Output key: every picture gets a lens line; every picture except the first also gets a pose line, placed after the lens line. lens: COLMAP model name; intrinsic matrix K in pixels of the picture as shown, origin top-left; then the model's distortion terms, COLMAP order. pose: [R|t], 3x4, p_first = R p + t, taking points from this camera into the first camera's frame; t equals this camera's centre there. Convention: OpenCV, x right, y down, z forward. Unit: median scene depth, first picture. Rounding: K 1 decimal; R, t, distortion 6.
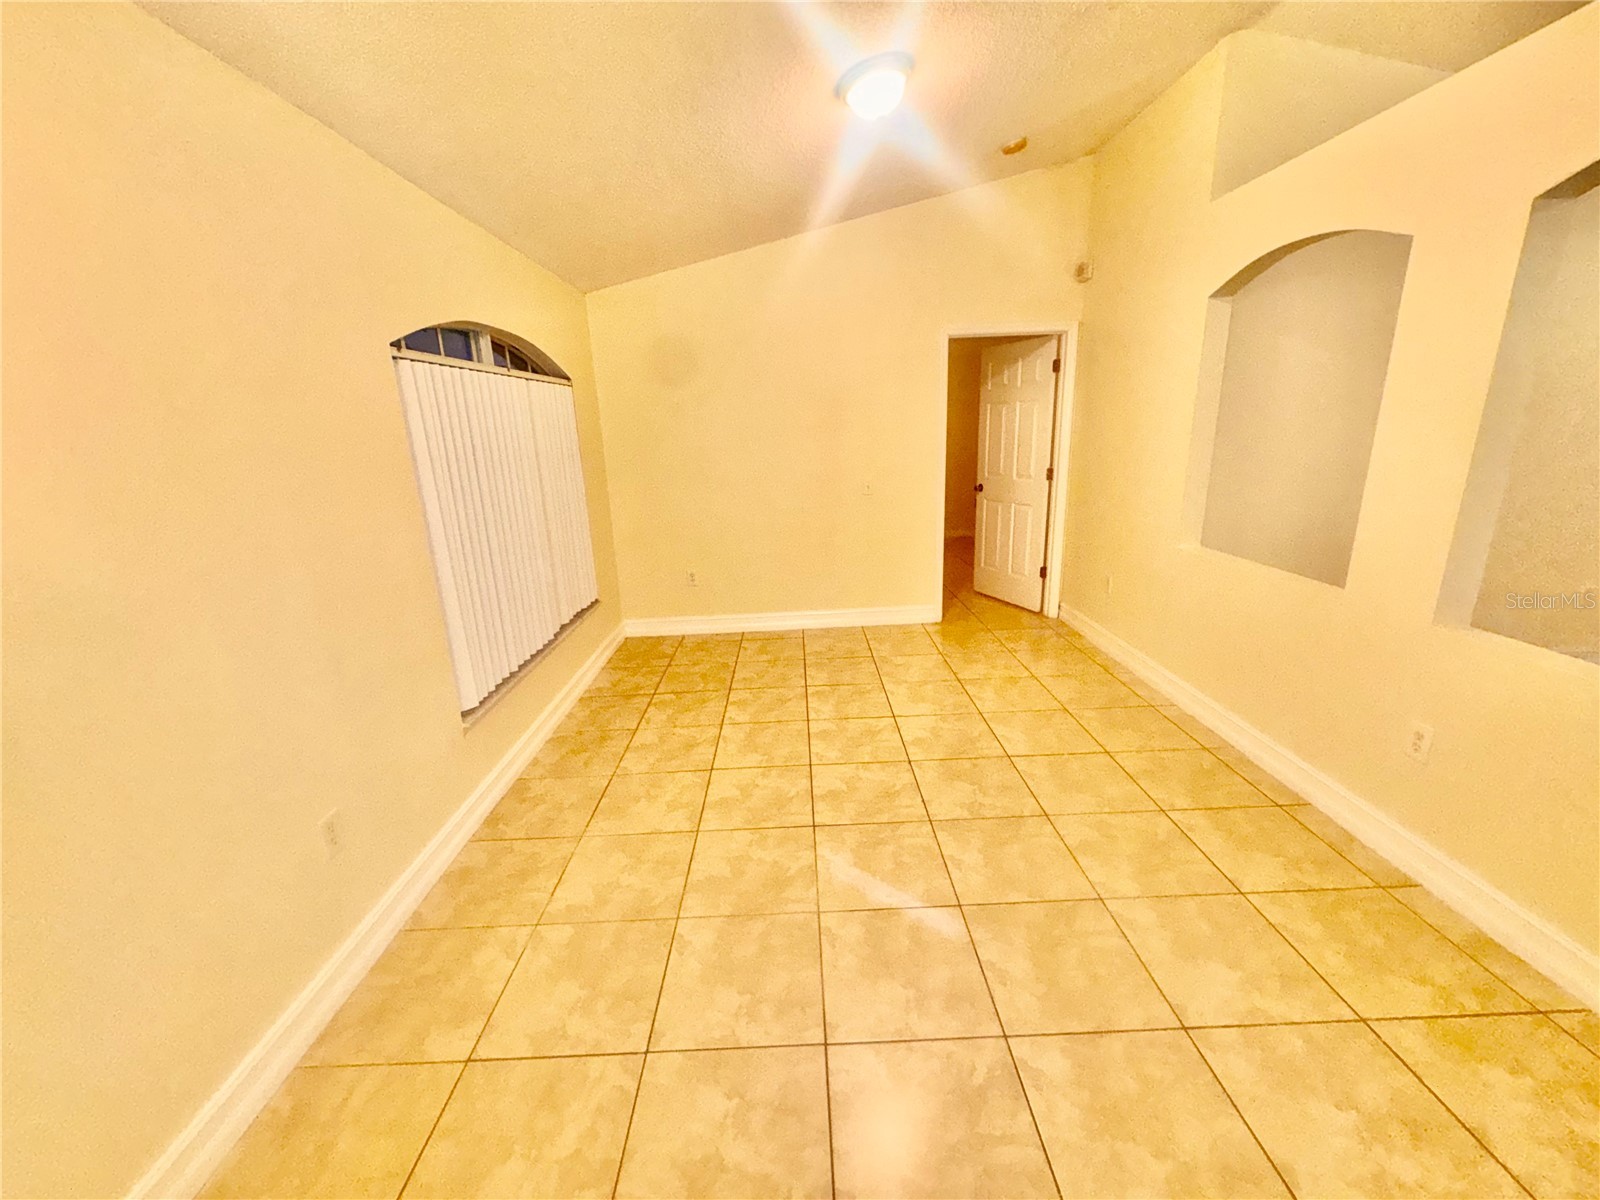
lens RADIAL K [[638.5, 0, 797.2], [0, 638.5, 600.8], [0, 0, 1]] dist [-0.004943, 0.000937]
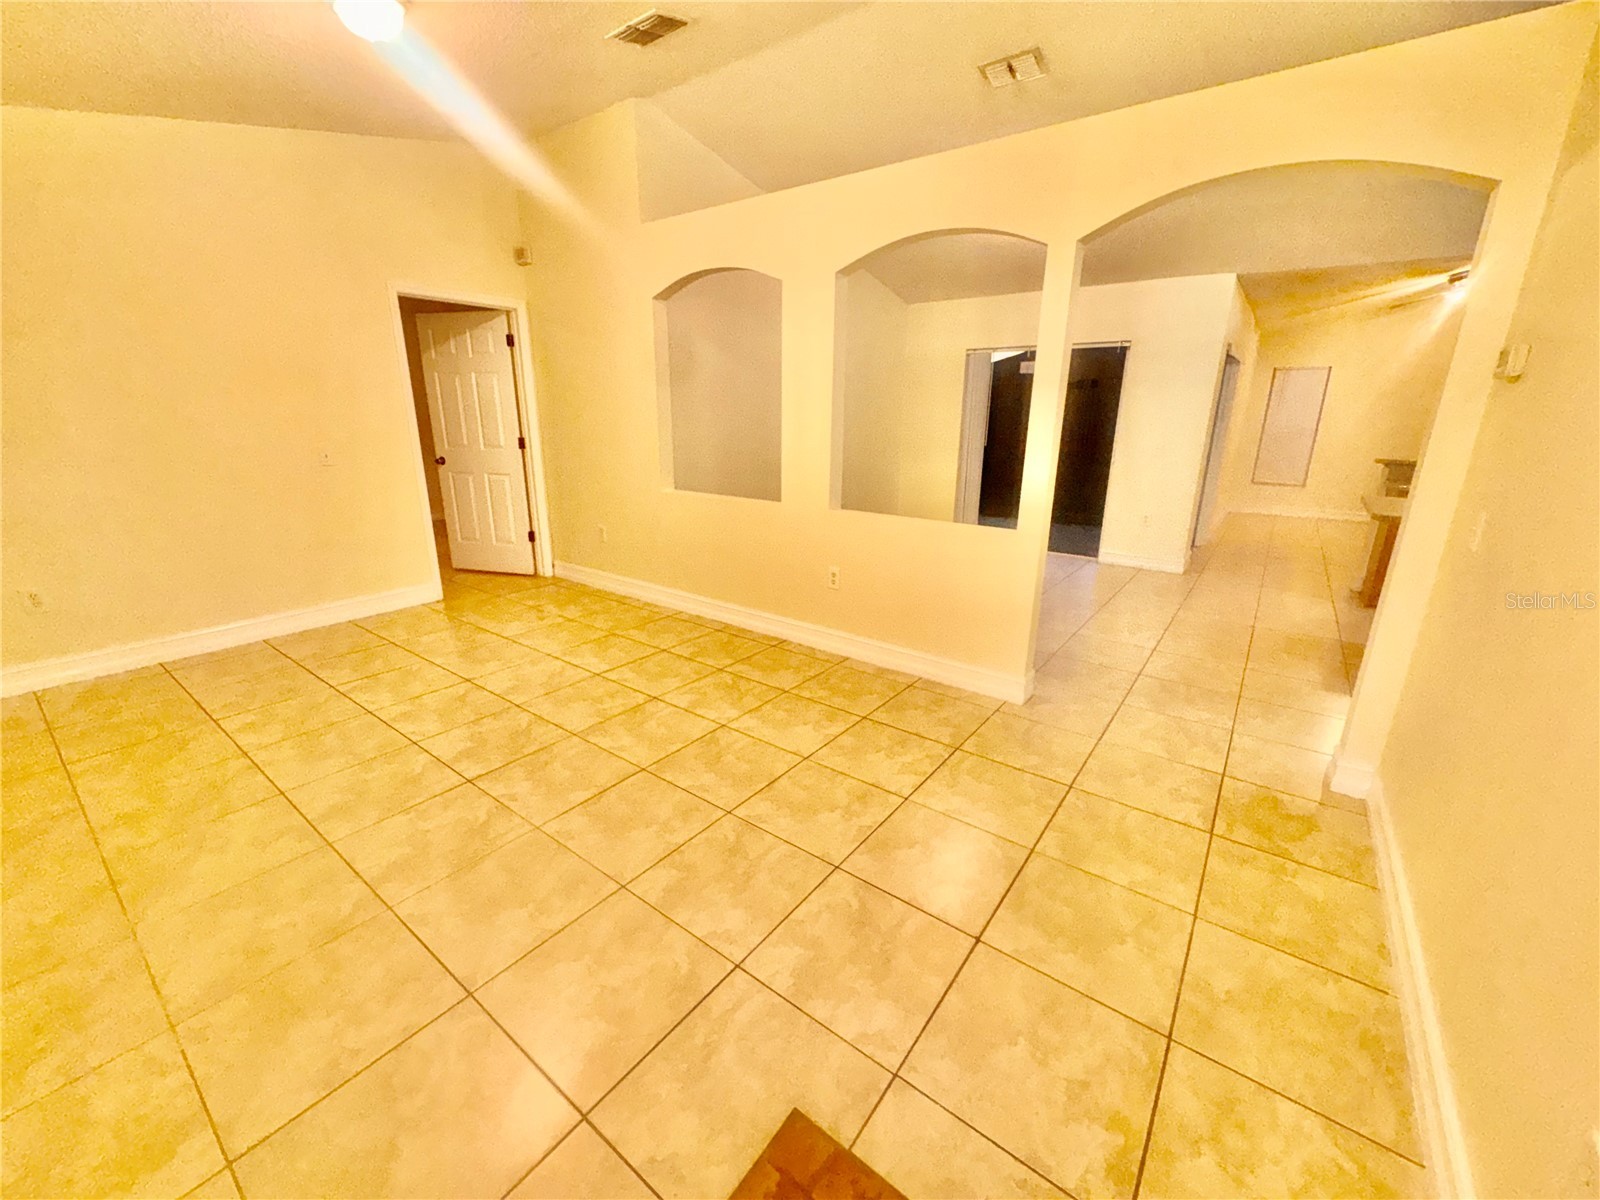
lens RADIAL K [[638.5, 0, 802.1], [0, 638.5, 599.9], [0, 0, 1]] dist [-0.004943, 0.000937]
pose [[0.605904, -0.183403, 0.774108, -0.323690], [0.180527, 0.979376, 0.090735, 0.077435], [-0.774784, 0.084771, 0.626517, -0.017357]]
